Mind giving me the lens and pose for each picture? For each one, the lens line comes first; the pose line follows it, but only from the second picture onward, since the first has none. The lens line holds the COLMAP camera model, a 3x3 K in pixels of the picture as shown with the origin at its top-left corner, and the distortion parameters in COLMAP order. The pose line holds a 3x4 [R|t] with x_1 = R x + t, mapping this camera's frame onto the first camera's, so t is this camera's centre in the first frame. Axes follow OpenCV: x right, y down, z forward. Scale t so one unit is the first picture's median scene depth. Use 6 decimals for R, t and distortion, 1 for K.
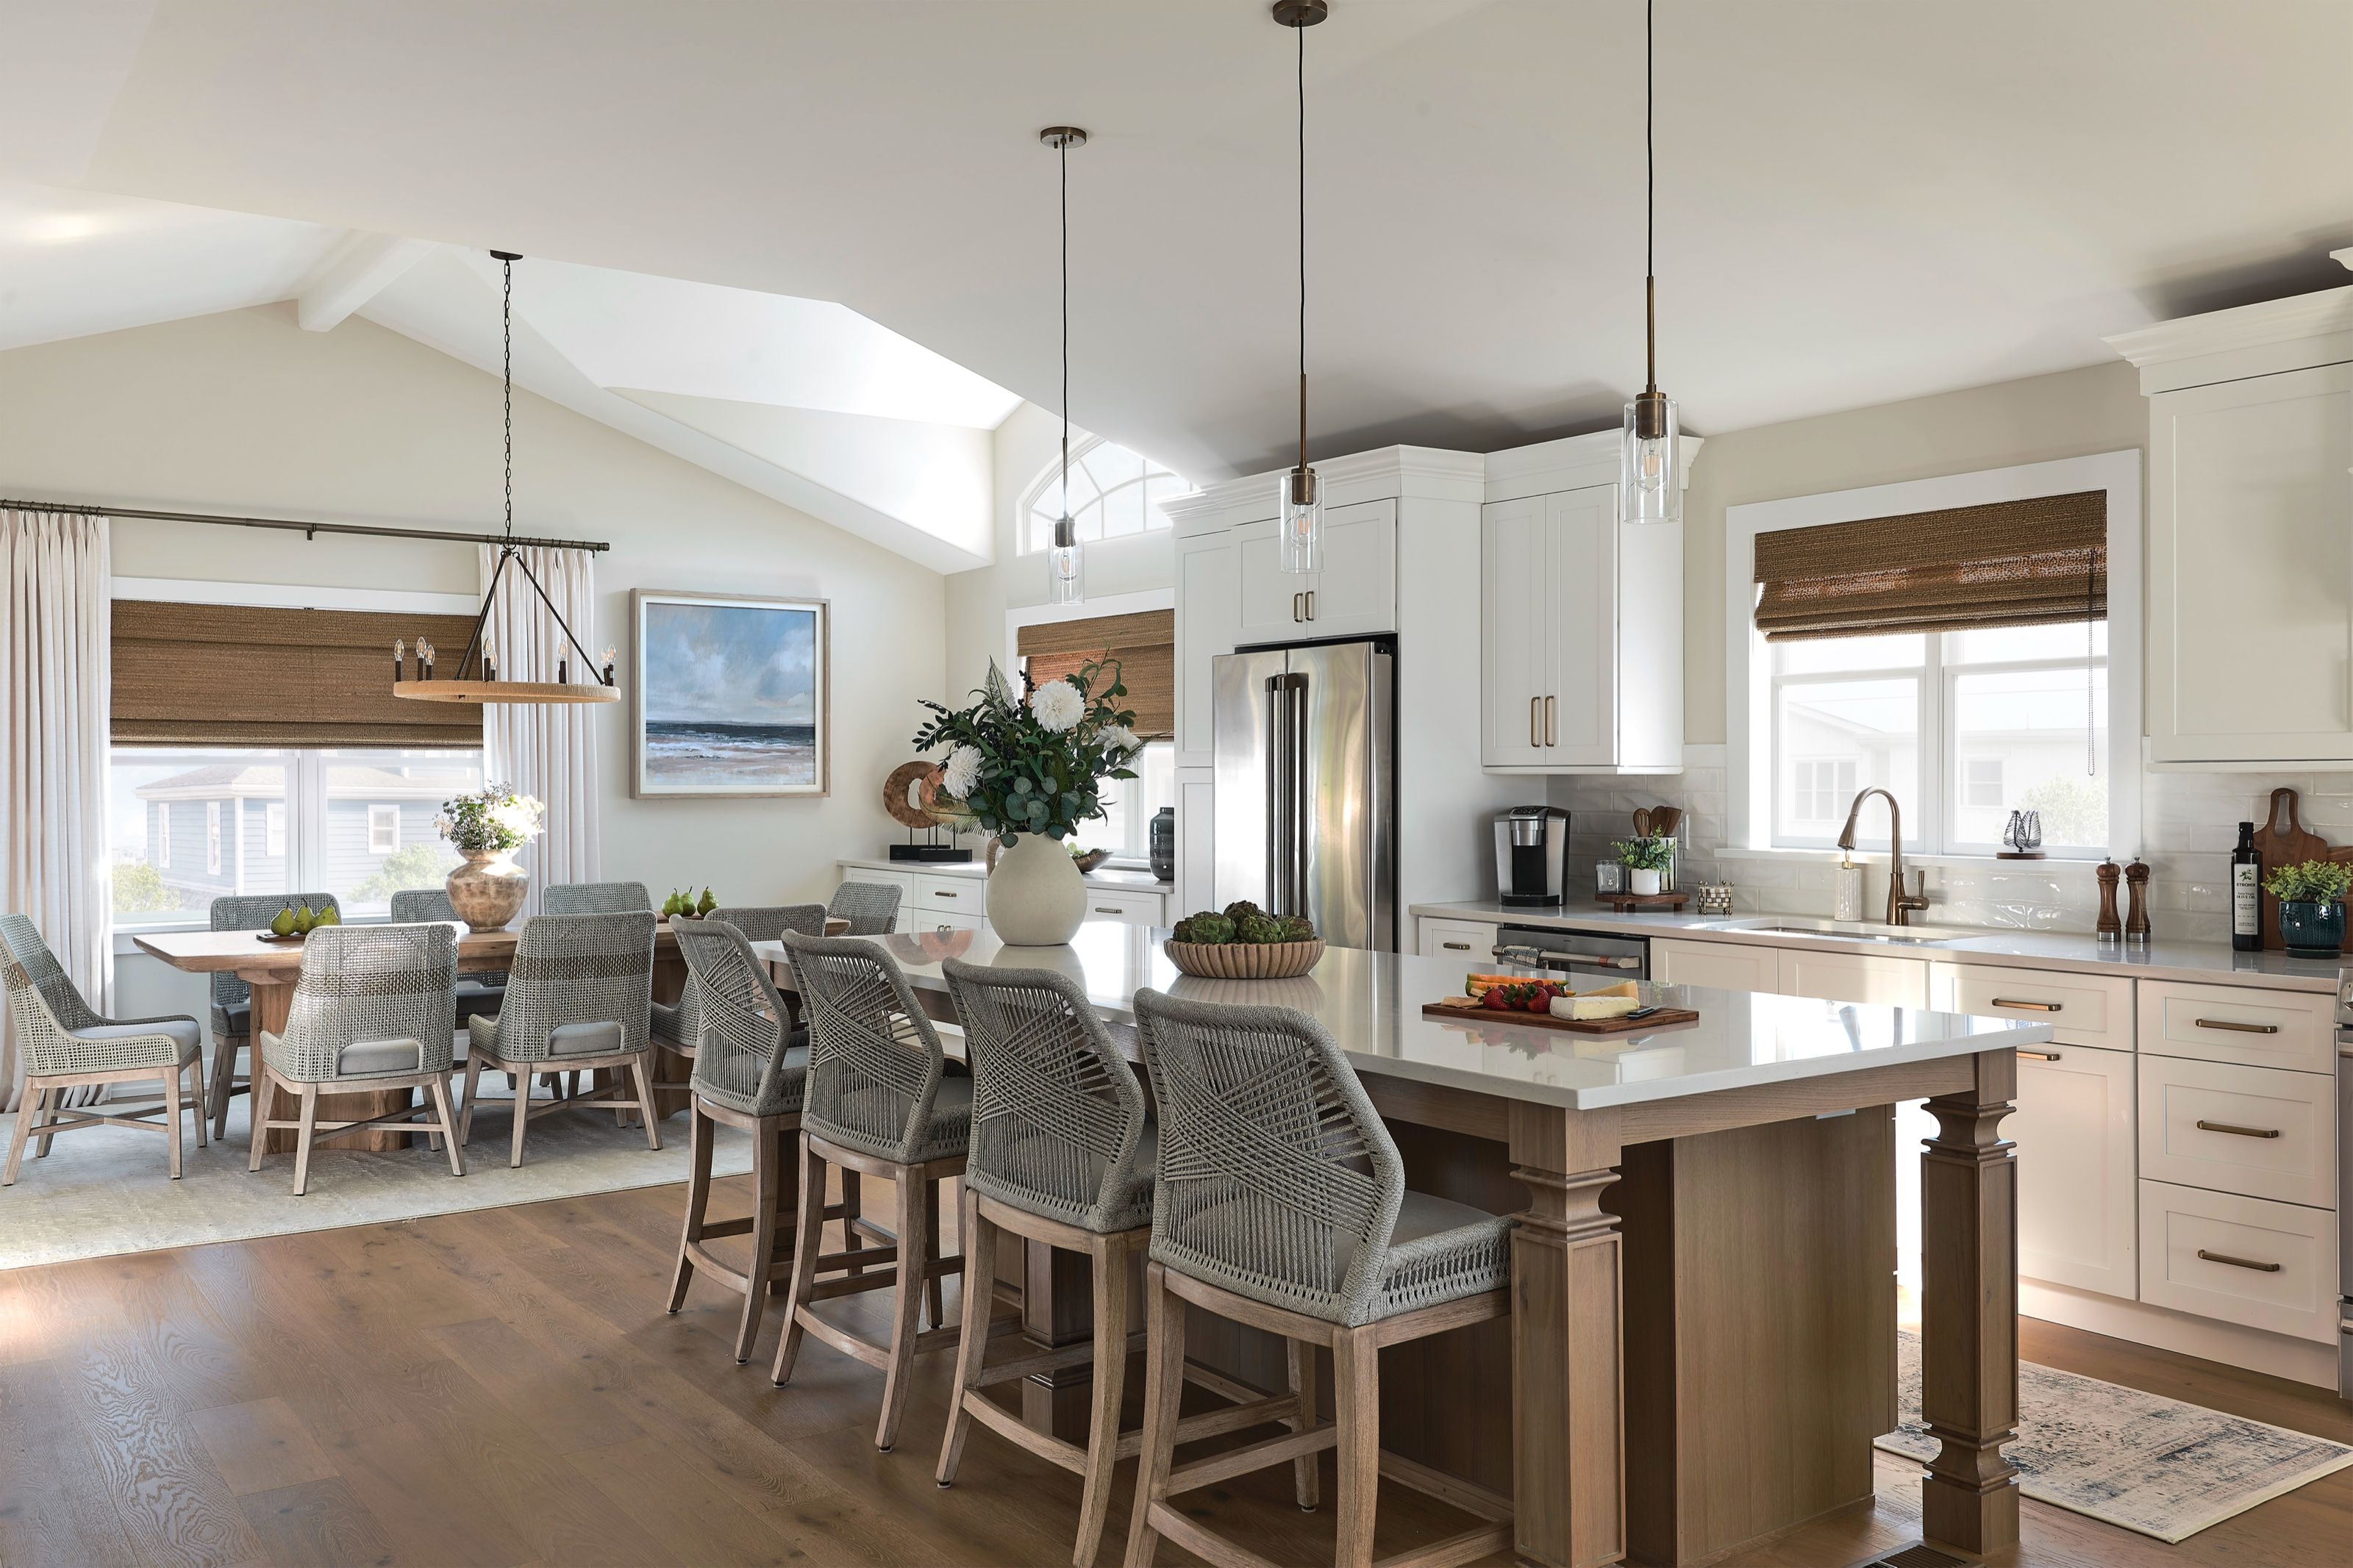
lens RADIAL K [[1928.4, 0, 1176.5], [0, 1928.4, 784.0], [0, 0, 1]] dist [0.003886, -0.000400]
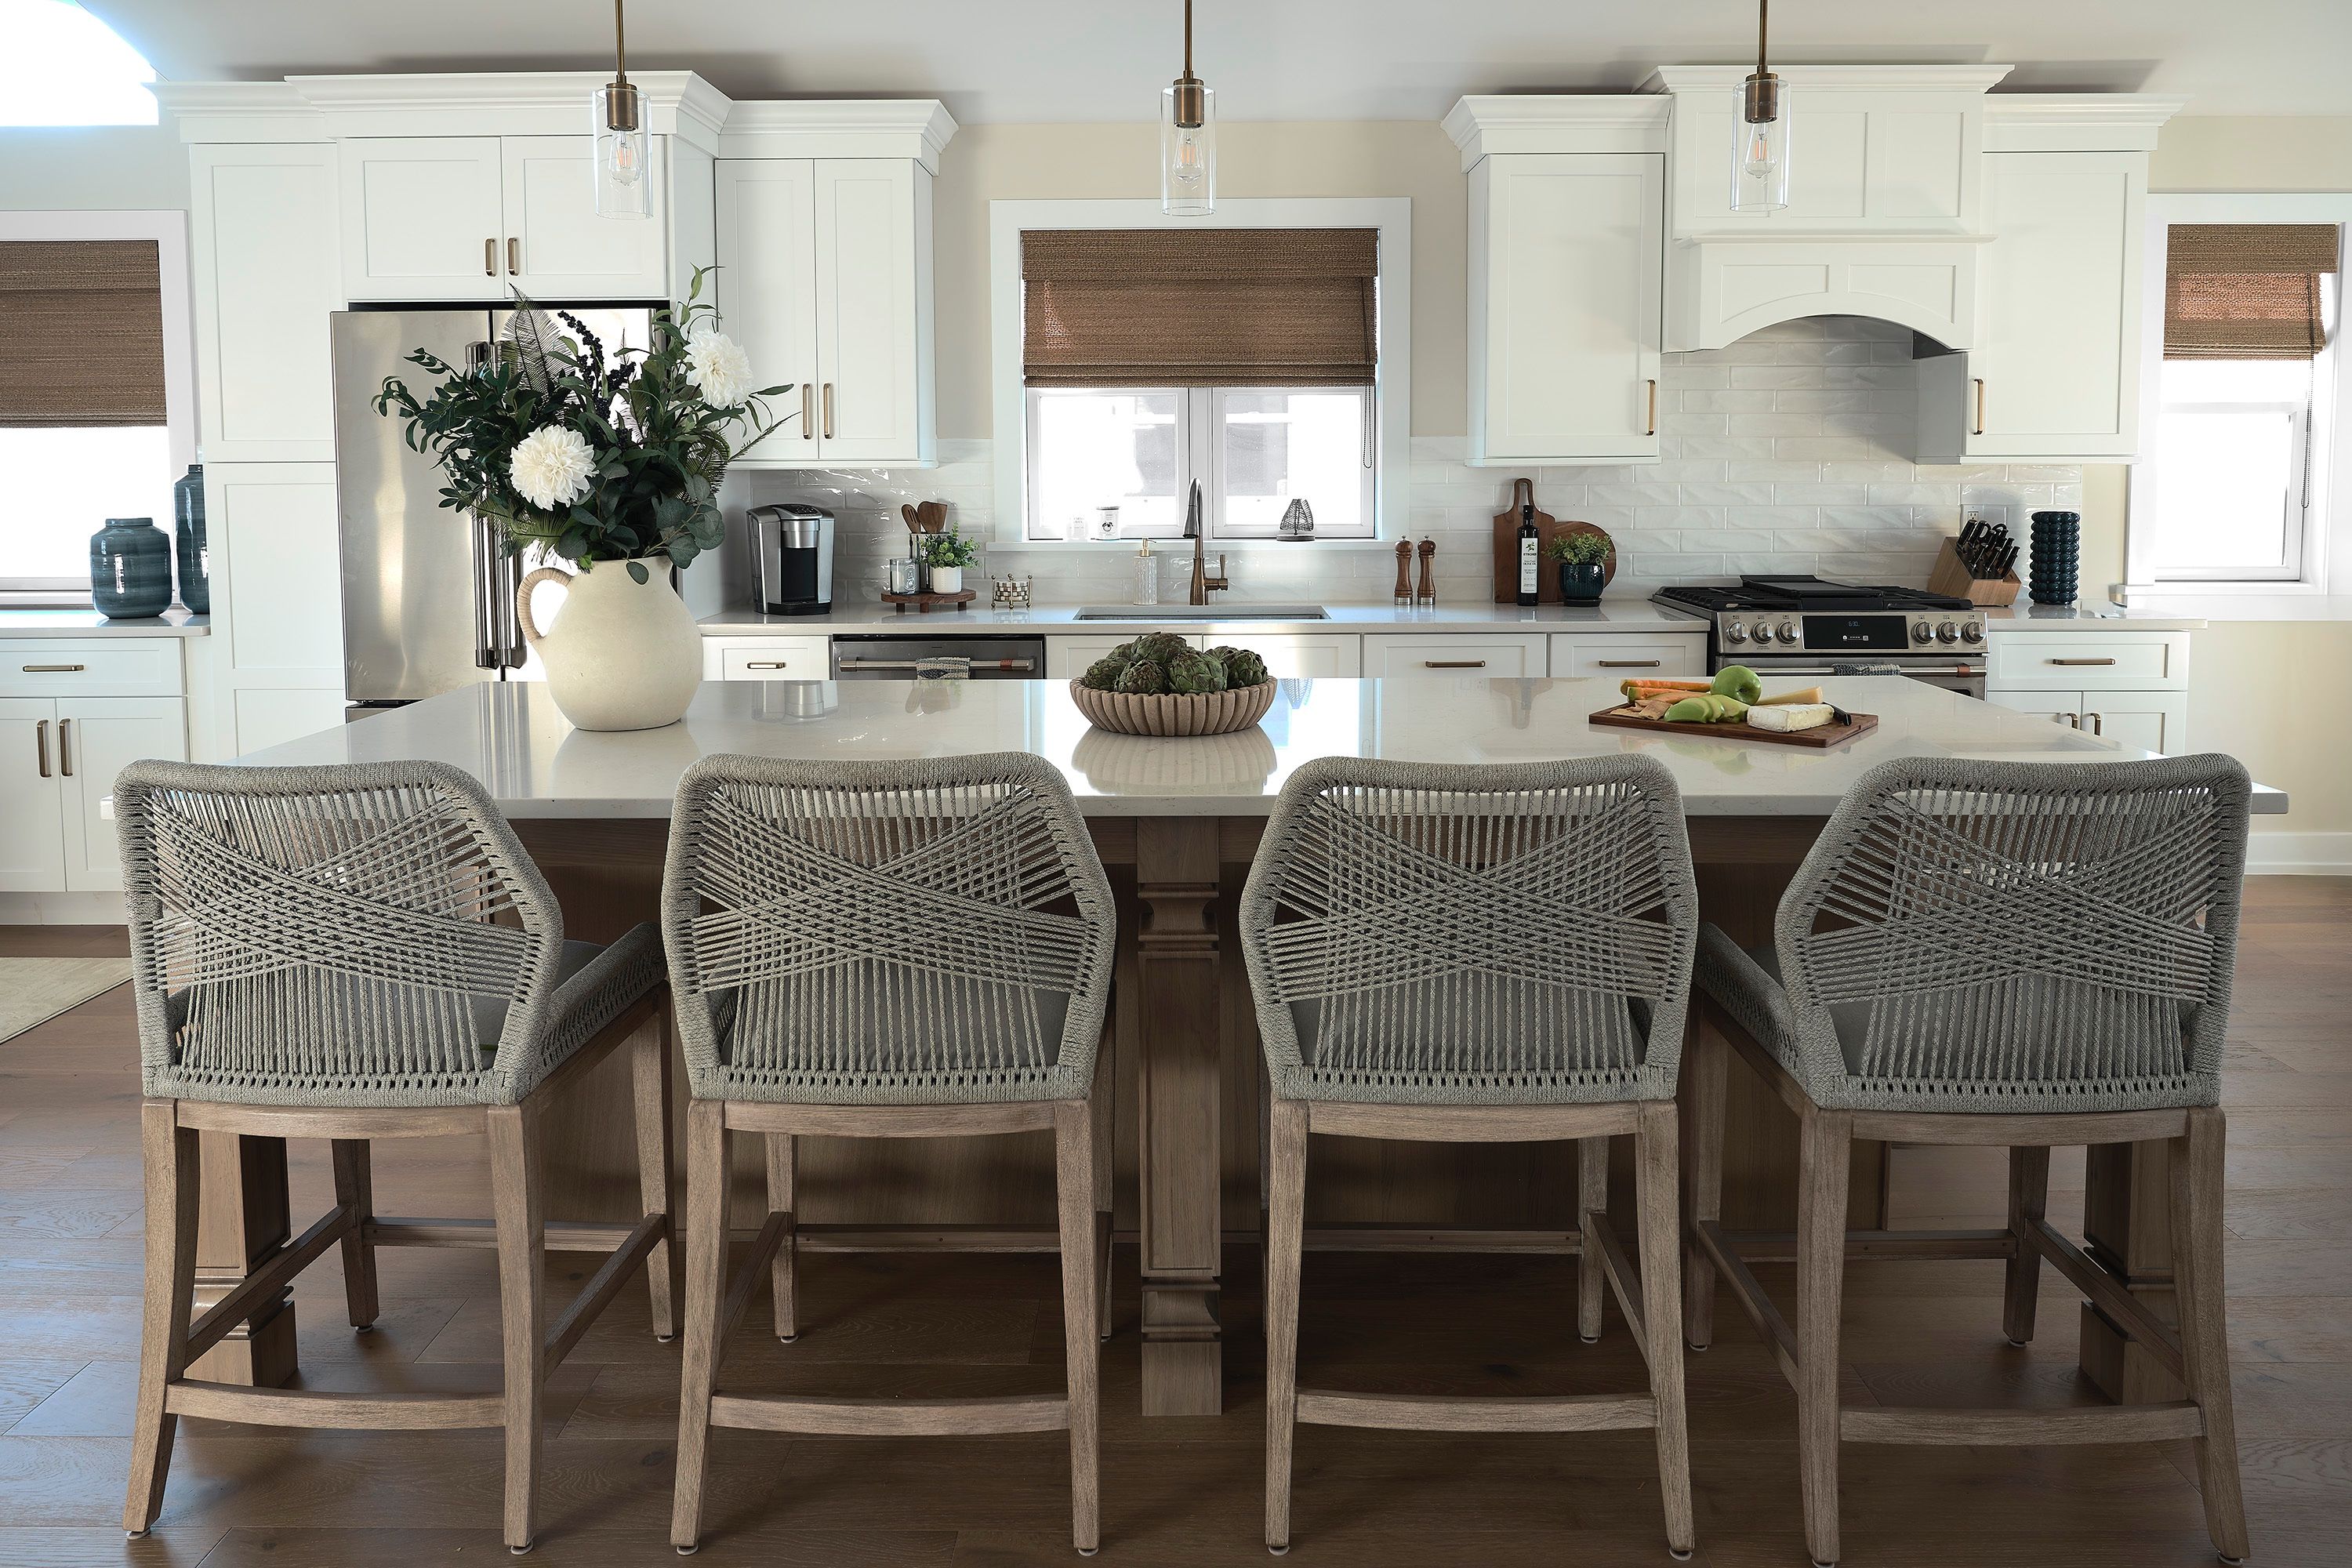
lens RADIAL K [[1563.9, 0, 1172.6], [0, 1563.9, 640.5], [0, 0, 1]] dist [-0.008823, -0.001822]
pose [[0.590767, -0.089805, 0.801829, -0.424281], [0.007510, 0.994355, 0.105835, -0.002770], [-0.806807, -0.056502, 0.588107, 0.567067]]
